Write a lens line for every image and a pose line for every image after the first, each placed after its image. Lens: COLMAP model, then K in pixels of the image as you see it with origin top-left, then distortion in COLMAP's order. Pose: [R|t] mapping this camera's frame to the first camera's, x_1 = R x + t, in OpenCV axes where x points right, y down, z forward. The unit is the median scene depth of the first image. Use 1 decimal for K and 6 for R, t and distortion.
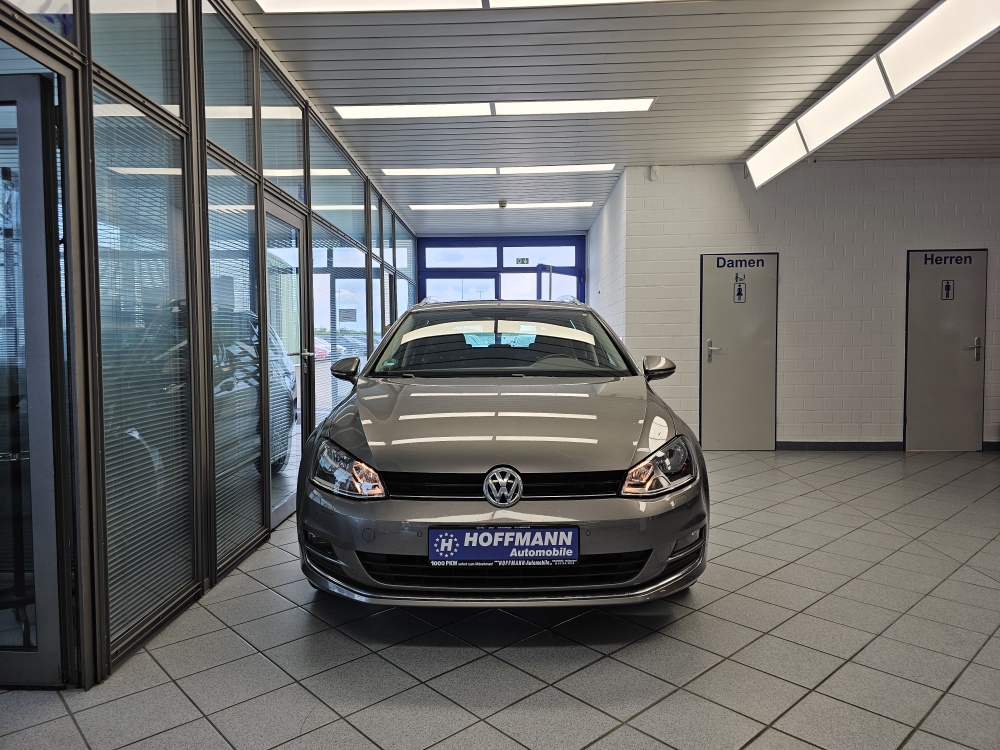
lens RADIAL K [[665.6, 0, 500.0], [0, 665.6, 375.0], [0, 0, 1]] dist [0.078487, -0.085776]
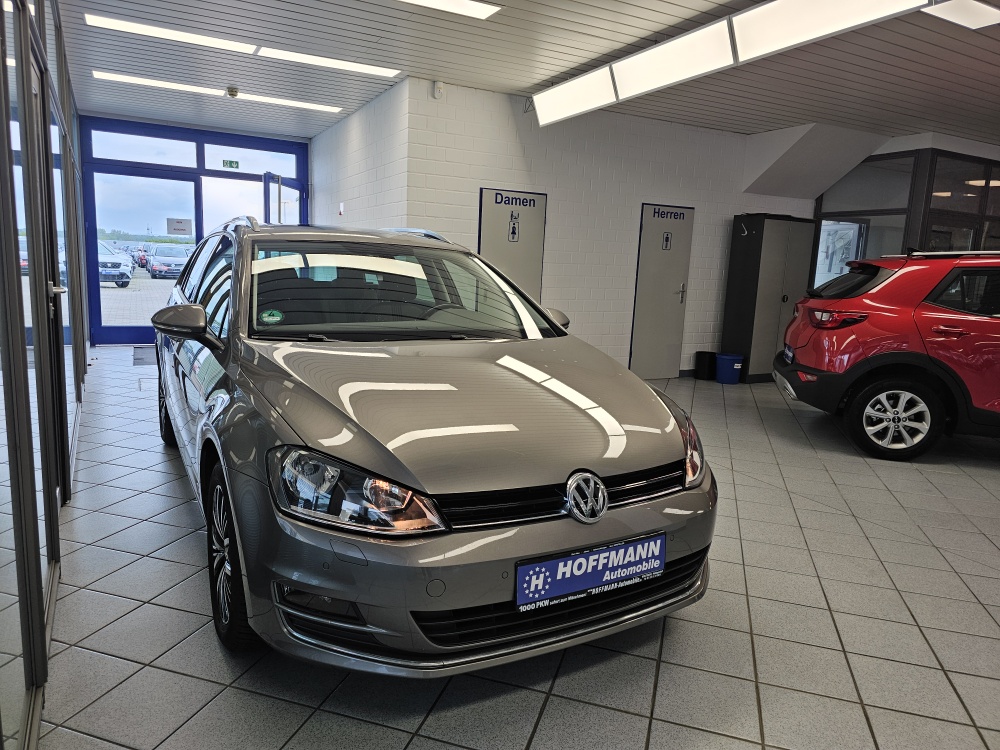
lens RADIAL K [[665.6, 0, 500.0], [0, 665.6, 375.0], [0, 0, 1]] dist [0.078487, -0.085776]
pose [[0.864868, -0.038284, 0.500538, -0.477596], [-0.022770, 0.993070, 0.115300, -0.067991], [-0.501483, -0.111117, 0.858002, 0.375676]]
